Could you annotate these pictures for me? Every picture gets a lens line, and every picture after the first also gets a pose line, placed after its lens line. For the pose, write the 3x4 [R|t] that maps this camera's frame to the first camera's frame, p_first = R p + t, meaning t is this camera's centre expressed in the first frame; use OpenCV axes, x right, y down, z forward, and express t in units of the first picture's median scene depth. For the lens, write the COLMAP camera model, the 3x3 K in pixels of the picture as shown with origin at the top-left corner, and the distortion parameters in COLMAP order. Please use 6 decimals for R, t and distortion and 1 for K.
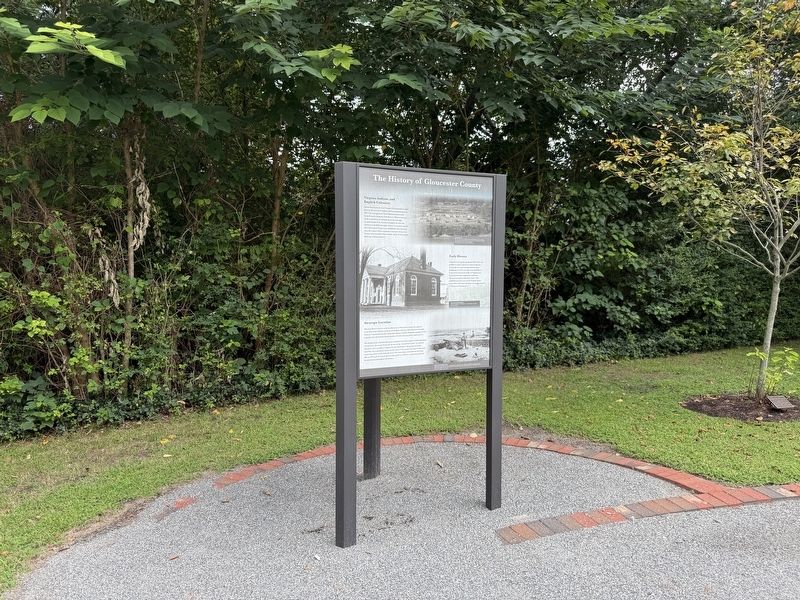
lens RADIAL K [[556.9, 0, 399.2], [0, 556.9, 303.2], [0, 0, 1]] dist [0.032048, -0.028953]
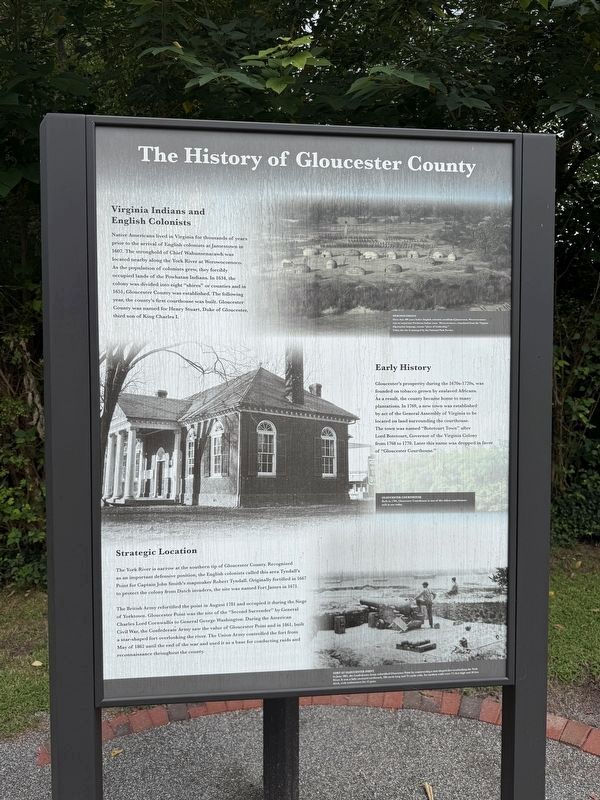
lens RADIAL K [[556.9, 0, 299.0], [0, 556.9, 393.9], [0, 0, 1]] dist [0.032048, -0.028953]
pose [[0.948189, 0.002731, -0.317694, 0.157052], [-0.016289, 0.999066, -0.040026, -0.052493], [0.317288, 0.043127, 0.947348, 0.648451]]
